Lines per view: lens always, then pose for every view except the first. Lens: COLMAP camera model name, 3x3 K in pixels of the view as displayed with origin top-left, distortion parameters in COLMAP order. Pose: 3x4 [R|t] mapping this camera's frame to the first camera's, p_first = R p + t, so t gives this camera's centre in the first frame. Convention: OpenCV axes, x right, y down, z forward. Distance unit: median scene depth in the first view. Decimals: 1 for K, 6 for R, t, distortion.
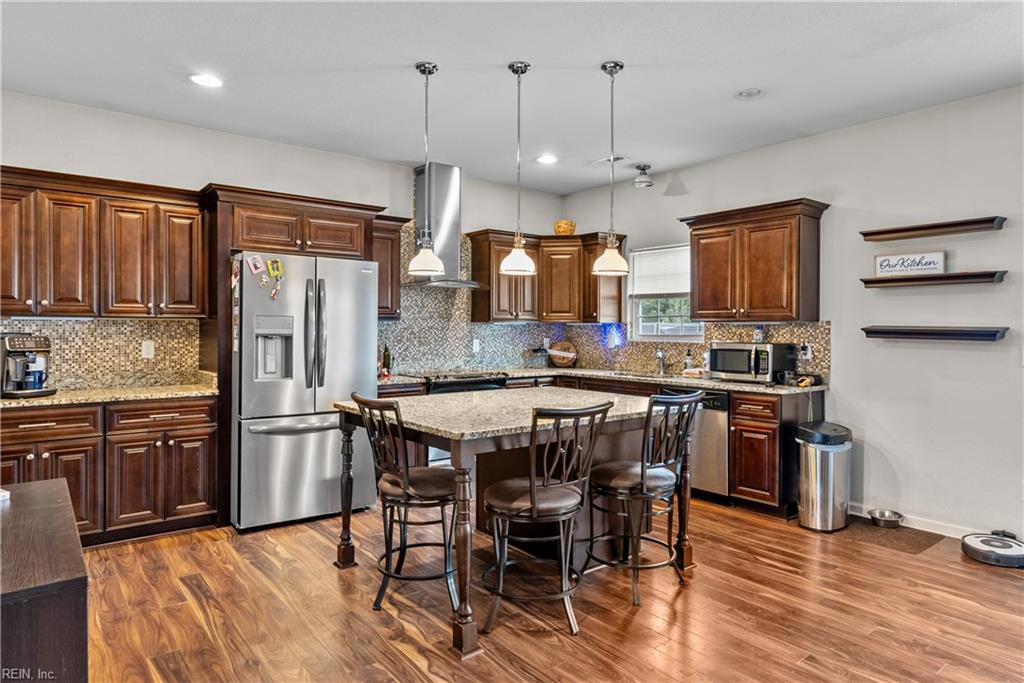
lens RADIAL K [[615.4, 0, 523.6], [0, 615.4, 333.9], [0, 0, 1]] dist [-0.002769, 0.000610]
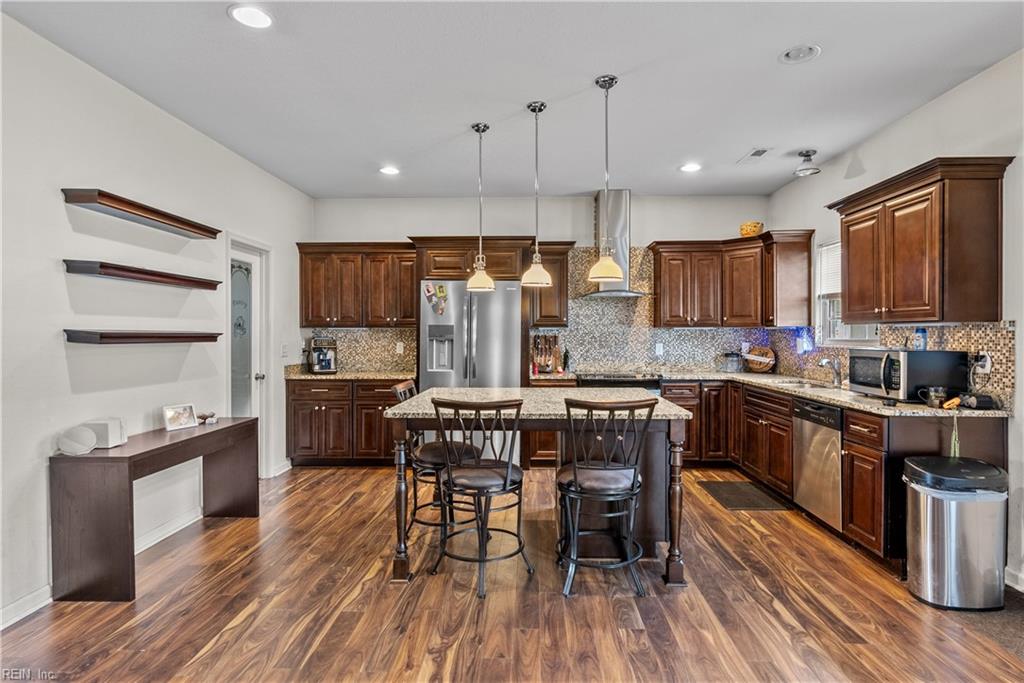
lens RADIAL K [[536.2, 0, 519.2], [0, 536.2, 336.2], [0, 0, 1]] dist [-0.002037, 0.000173]
pose [[0.759823, -0.001123, -0.650129, 0.487884], [-0.001457, 0.999993, -0.003429, 0.000044], [0.650128, 0.003553, 0.759817, 0.168514]]
